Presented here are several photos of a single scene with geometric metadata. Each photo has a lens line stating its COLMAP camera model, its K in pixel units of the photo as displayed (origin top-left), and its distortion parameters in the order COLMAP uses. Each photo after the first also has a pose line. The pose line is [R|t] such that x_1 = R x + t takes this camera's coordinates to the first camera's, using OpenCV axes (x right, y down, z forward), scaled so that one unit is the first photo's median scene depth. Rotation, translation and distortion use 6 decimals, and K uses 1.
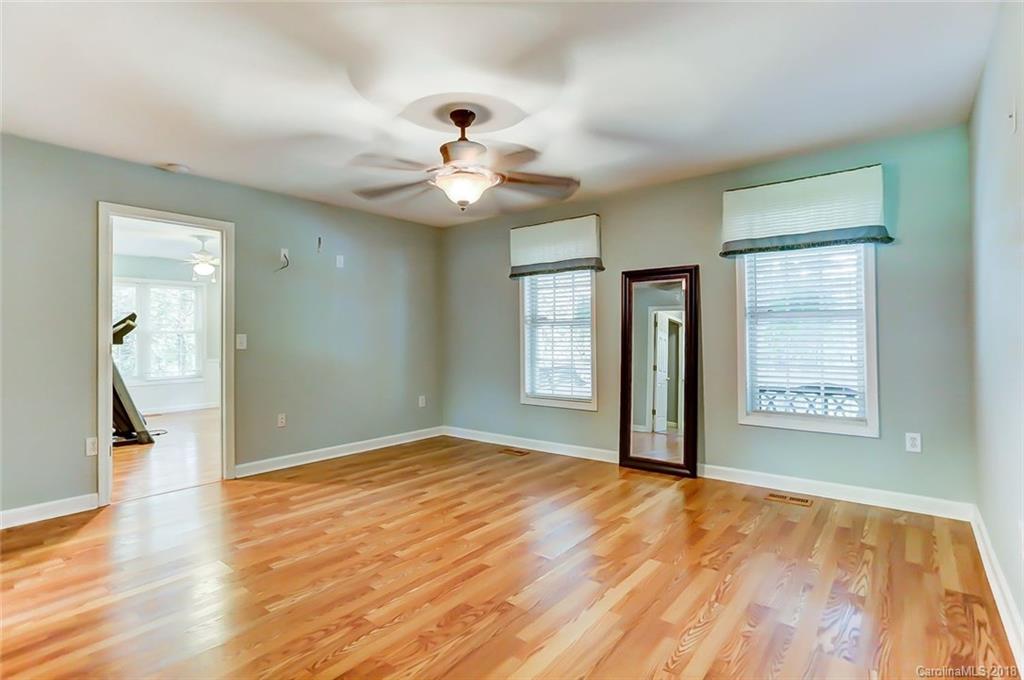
lens RADIAL K [[498.9, 0, 516.5], [0, 498.9, 338.9], [0, 0, 1]] dist [-0.048843, 0.031507]
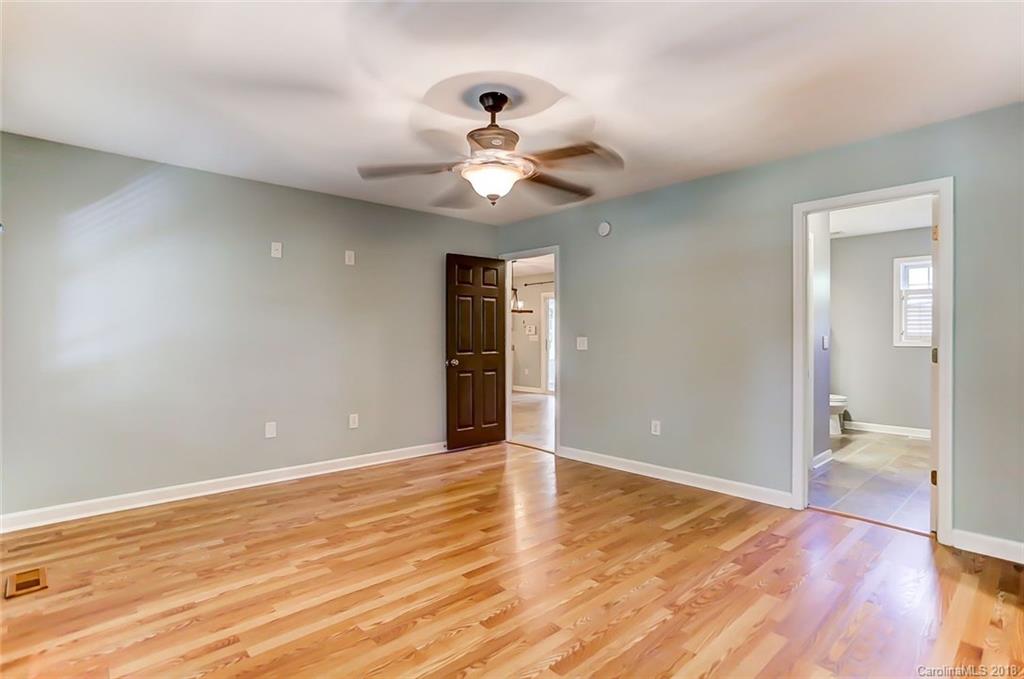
lens RADIAL K [[498.9, 0, 516.5], [0, 498.9, 338.4], [0, 0, 1]] dist [-0.048843, 0.031507]
pose [[-0.988614, 0.007643, 0.150280, -0.284789], [0.009413, 0.999894, 0.011068, -0.021397], [-0.150180, 0.012356, -0.988581, 1.902033]]
